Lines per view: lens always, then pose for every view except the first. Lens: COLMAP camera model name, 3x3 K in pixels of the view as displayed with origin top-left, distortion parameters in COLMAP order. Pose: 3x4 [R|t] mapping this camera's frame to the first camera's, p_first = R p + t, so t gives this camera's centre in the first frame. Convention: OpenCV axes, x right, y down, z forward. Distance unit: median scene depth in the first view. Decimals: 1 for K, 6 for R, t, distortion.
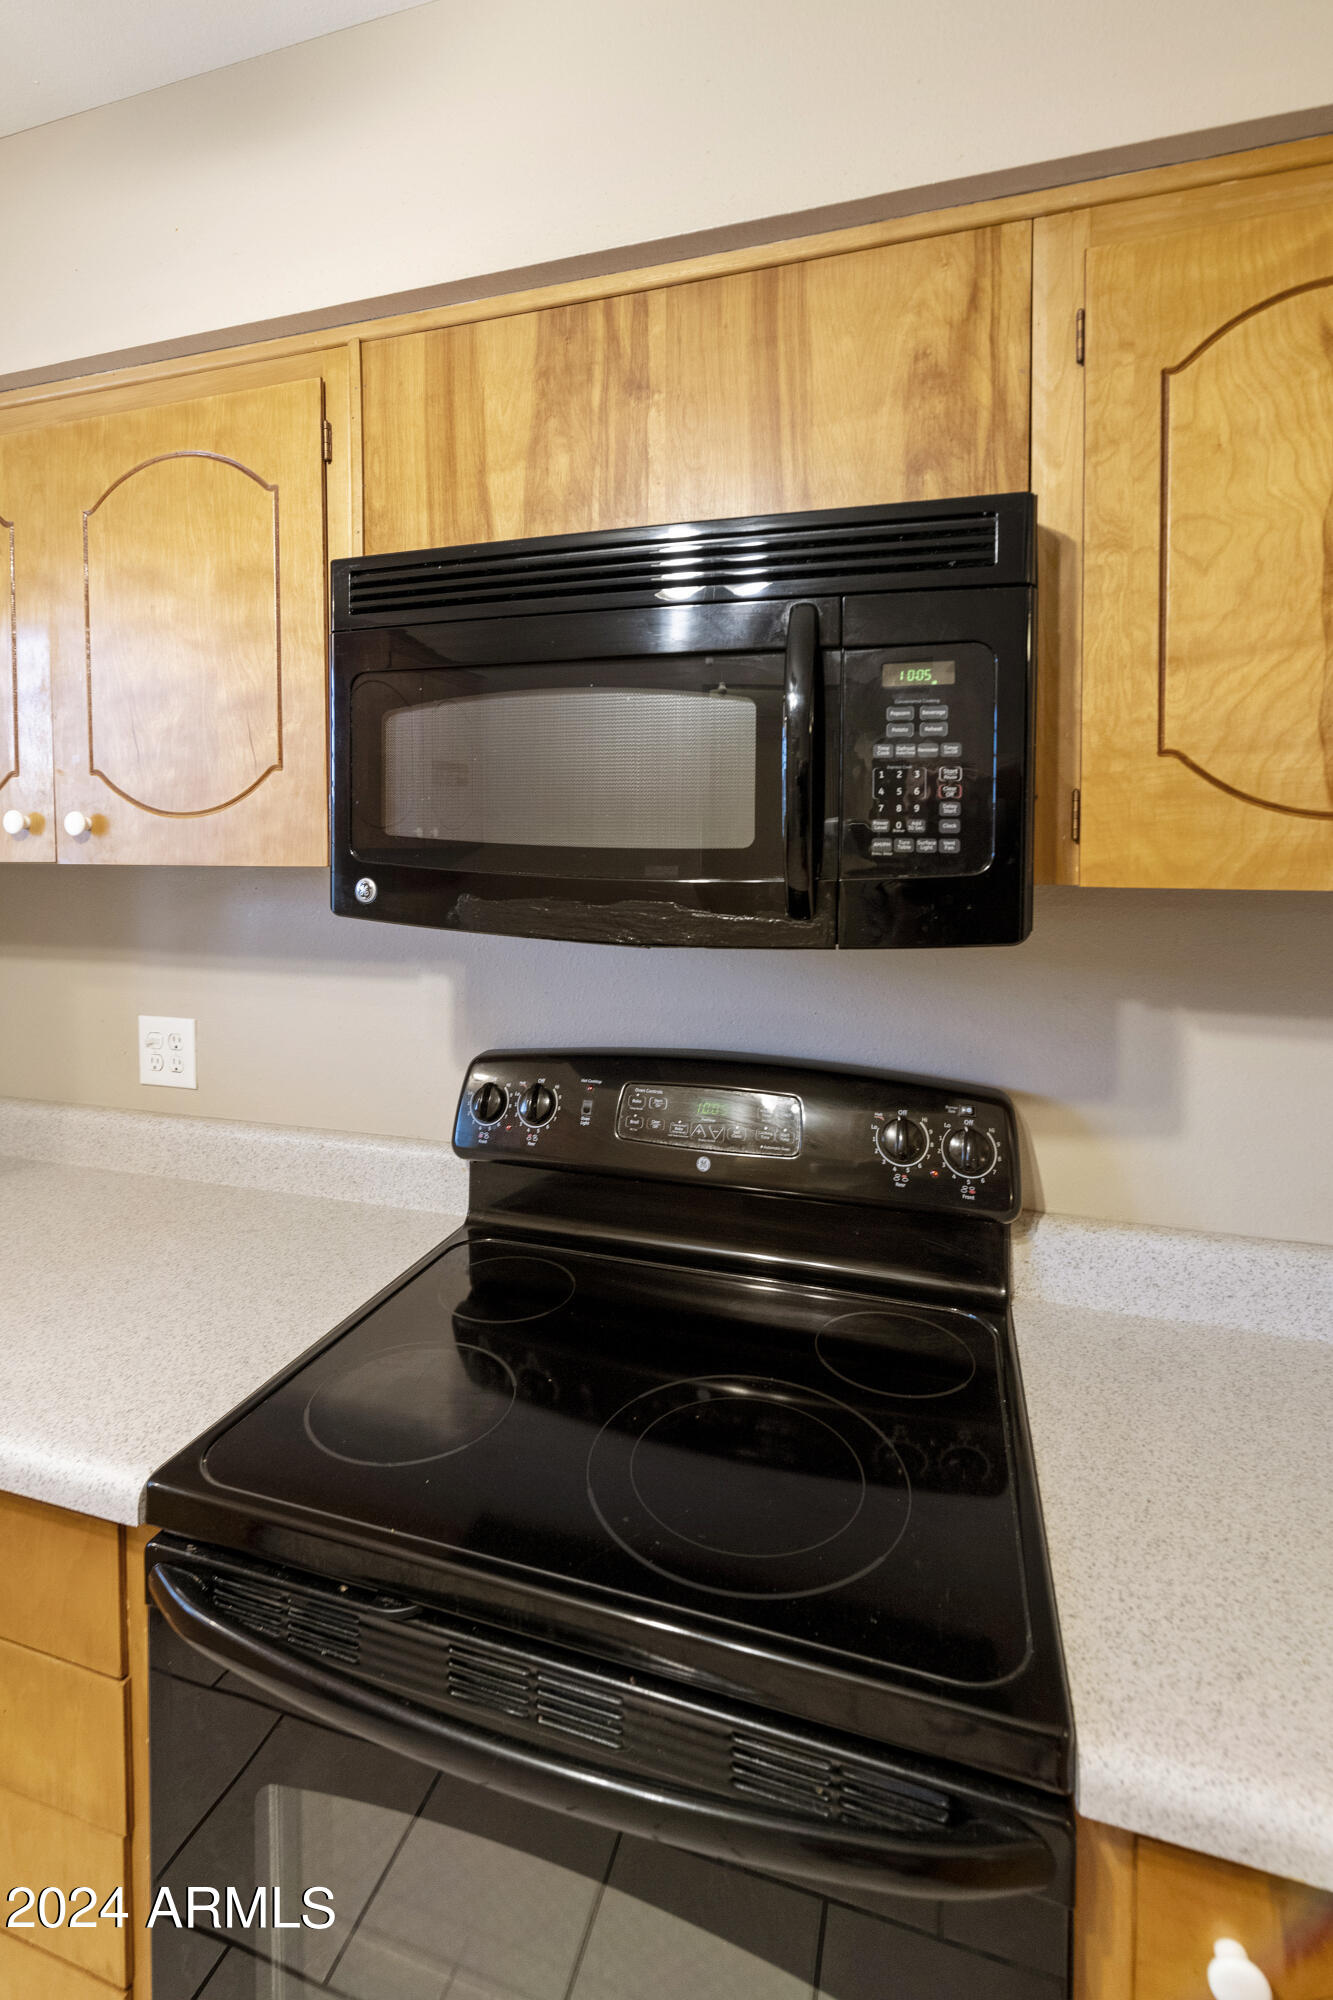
lens RADIAL K [[909.6, 0, 644.5], [0, 909.6, 861.9], [0, 0, 1]] dist [-0.003448, -0.000159]
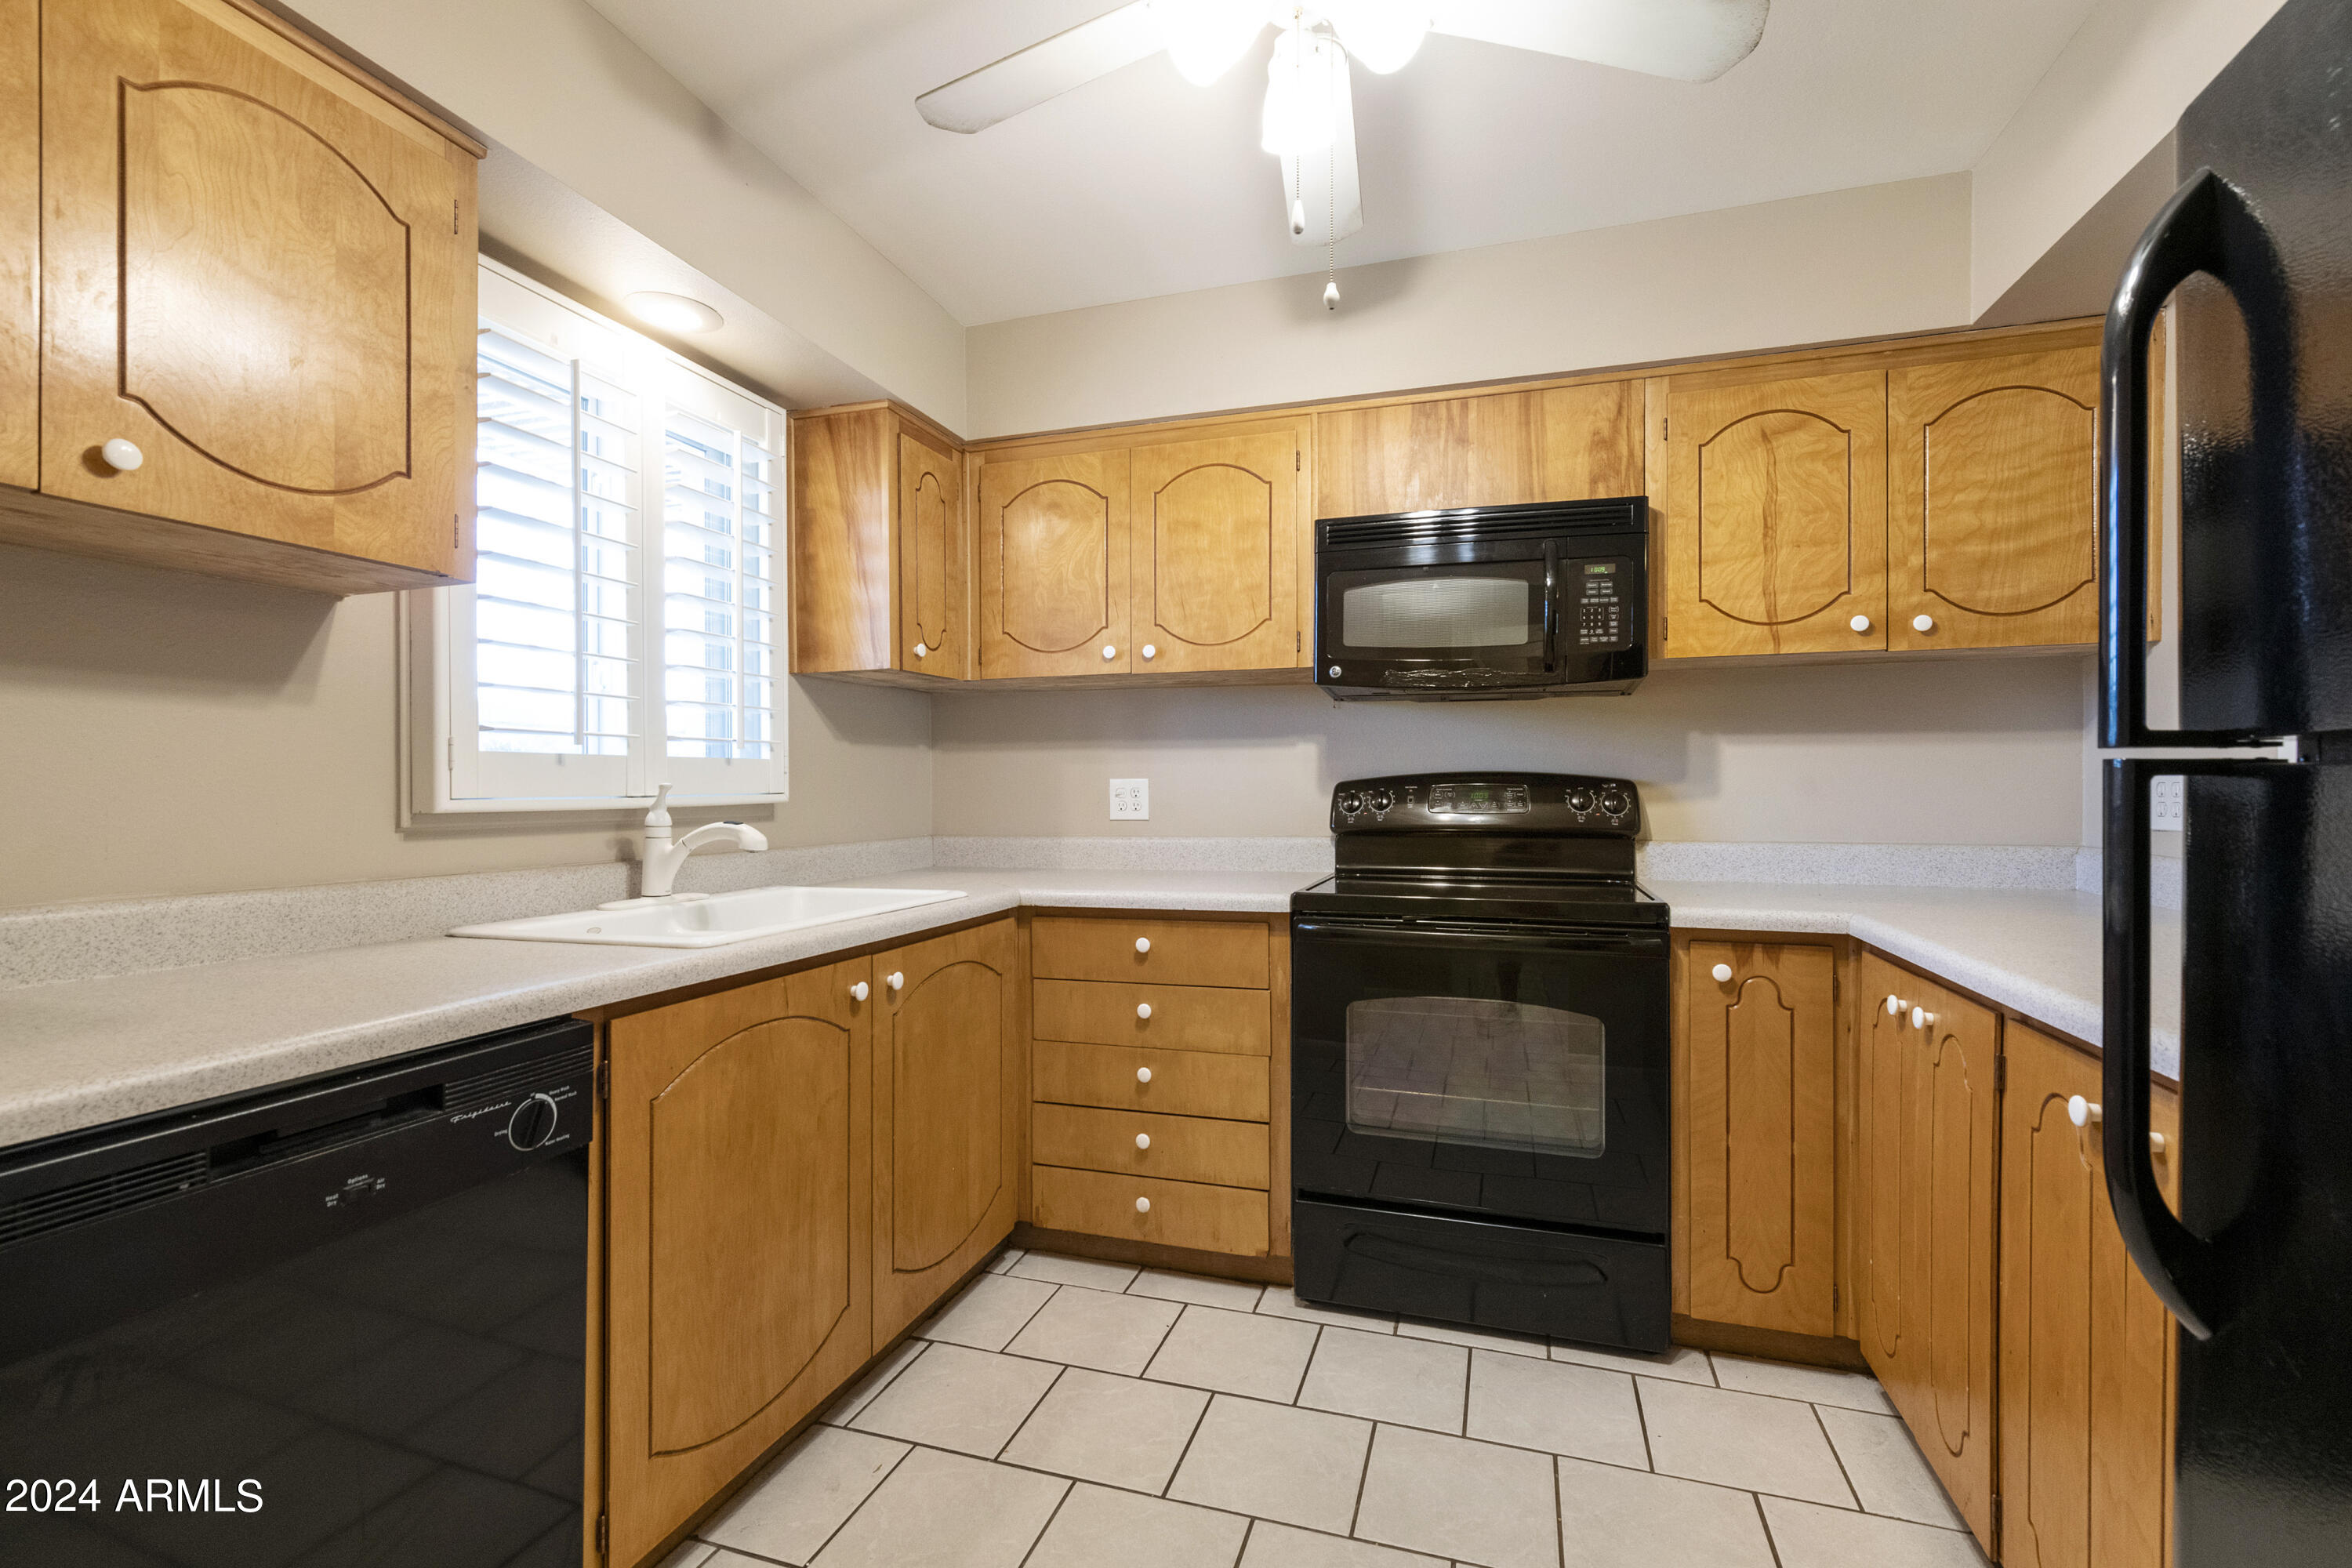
lens RADIAL K [[1002.0, 0, 1176.0], [0, 1002.0, 784.0], [0, 0, 1]] dist [0.001227, -0.000058]
pose [[0.999931, -0.001184, -0.011680, -0.672737], [0.000941, 0.999783, -0.020810, 0.355116], [0.011702, 0.020798, 0.999715, -1.412083]]
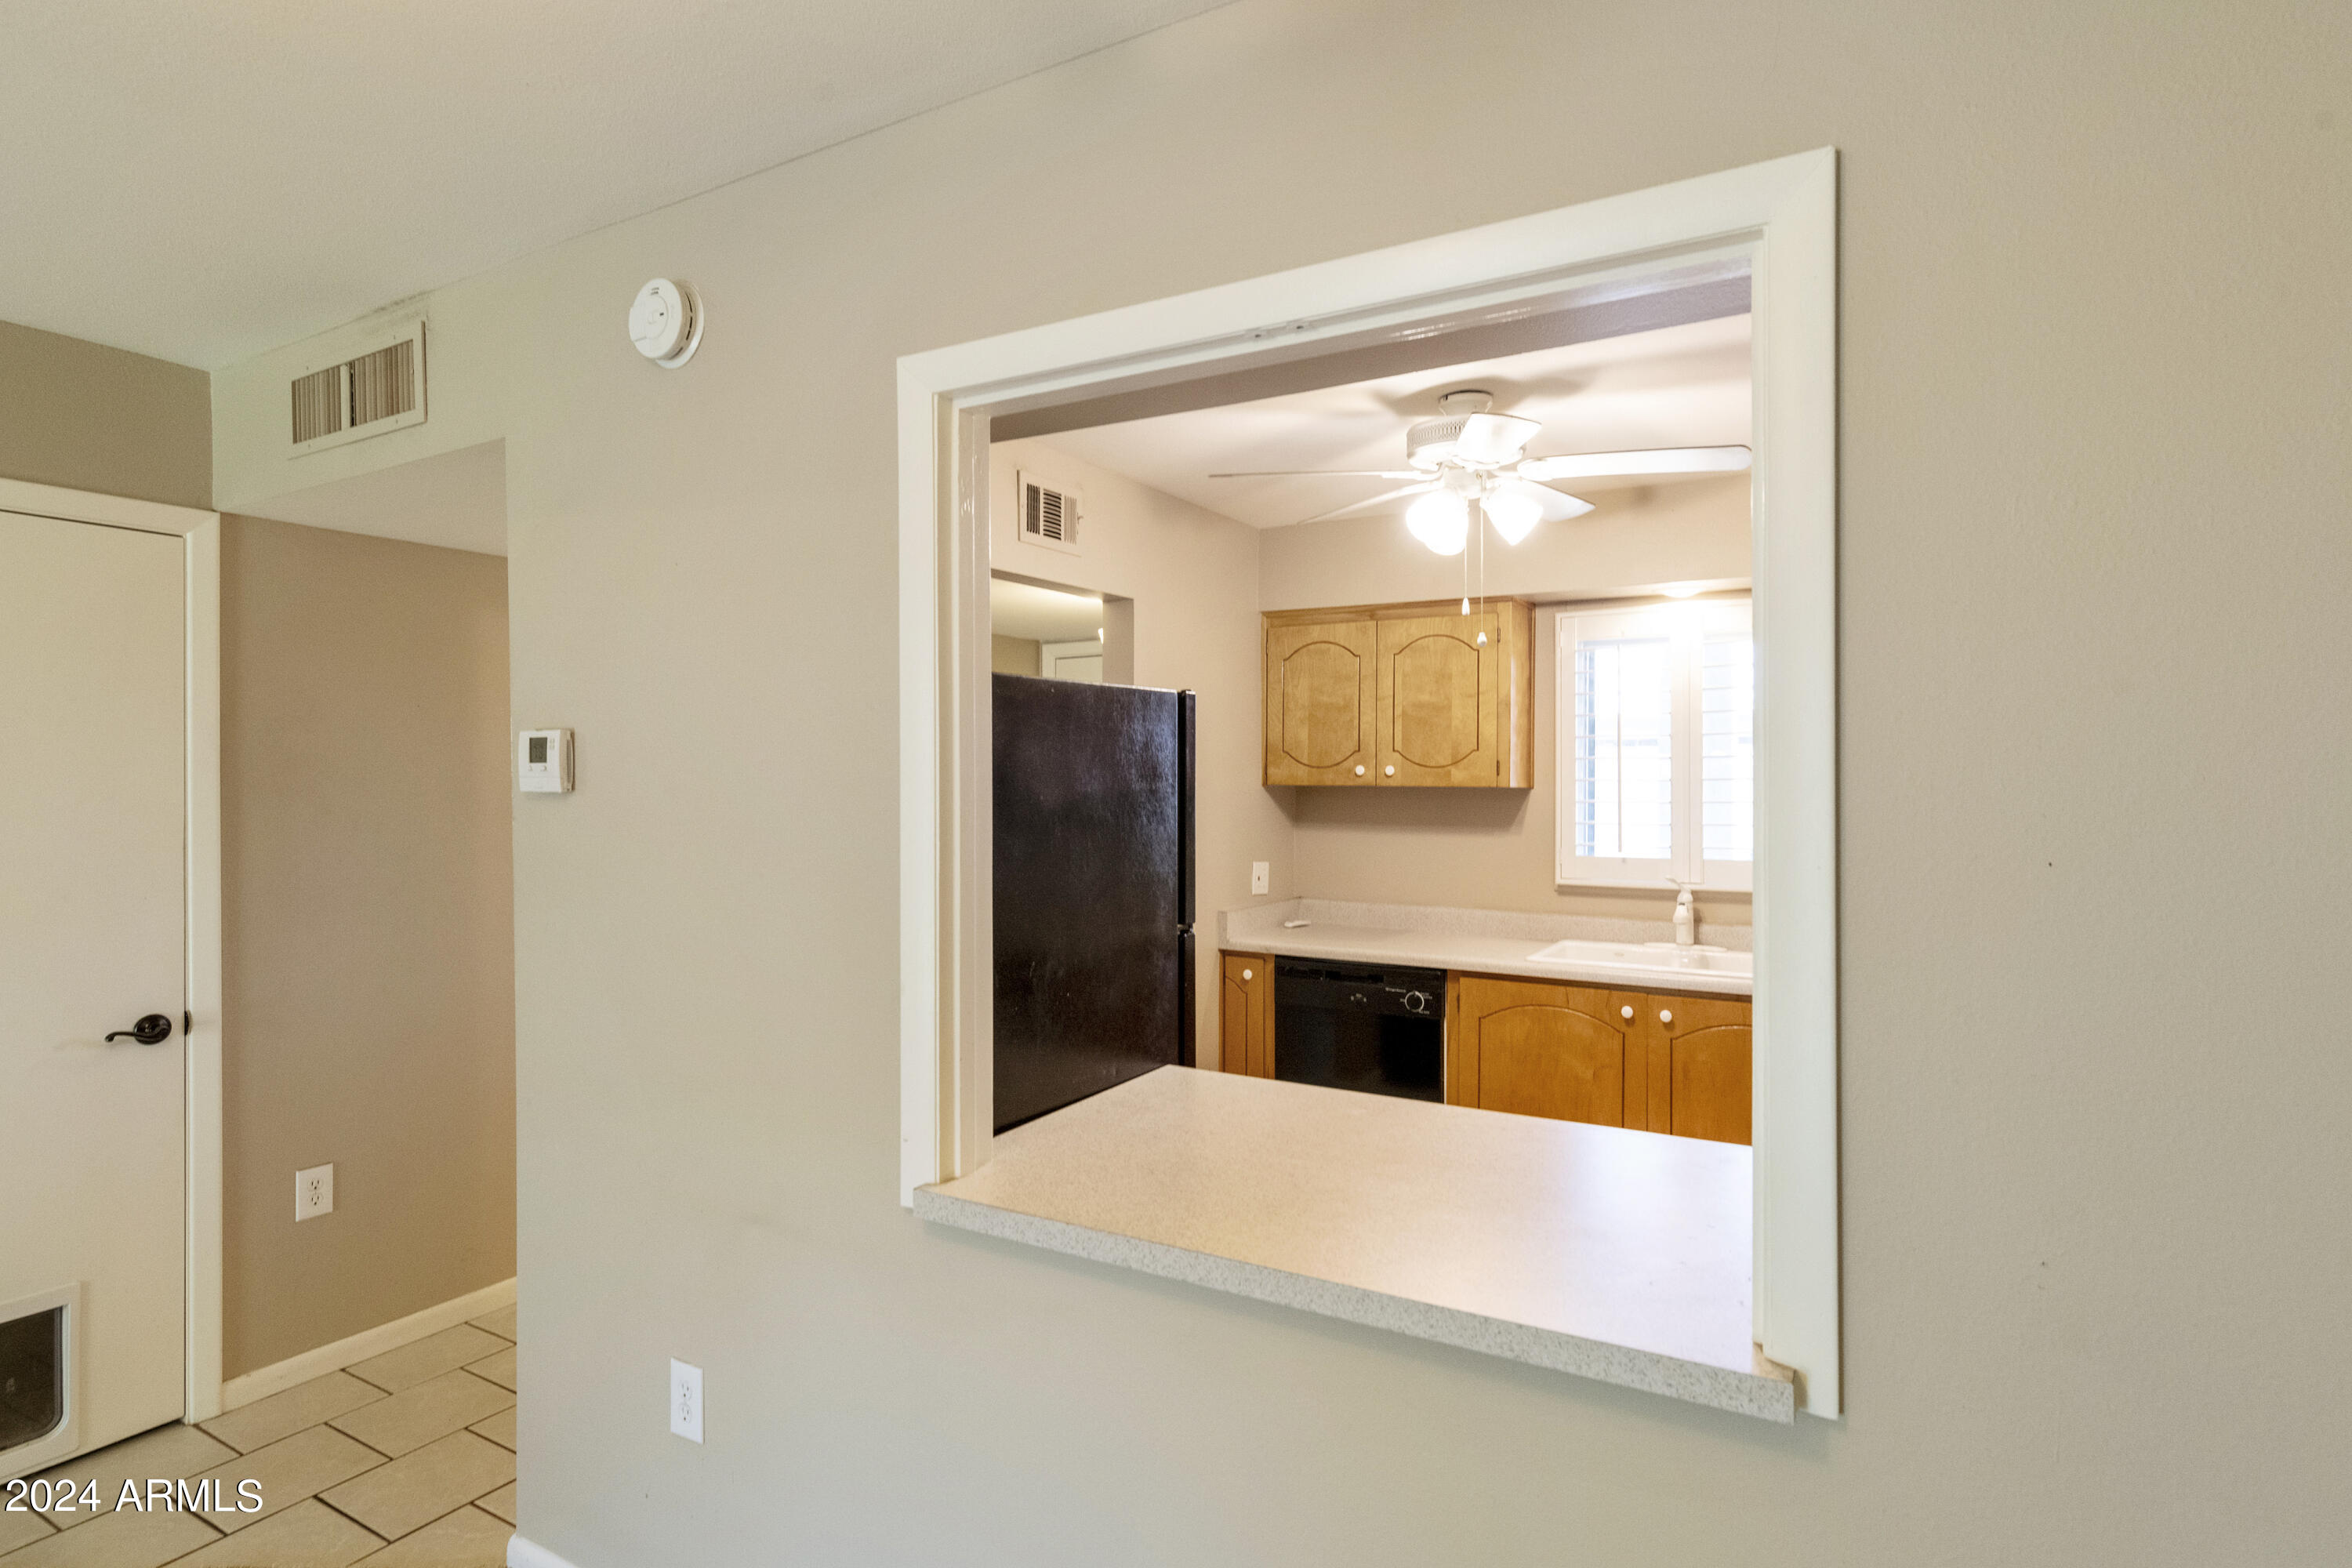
lens RADIAL K [[1227.5, 0, 1176.0], [0, 1227.5, 784.0], [0, 0, 1]] dist [-0.014627, 0.000580]
pose [[-0.215279, 0.000124, -0.976553, 2.611296], [-0.020040, 0.999789, 0.004545, 0.018853], [0.976347, 0.020548, -0.215231, -0.148233]]
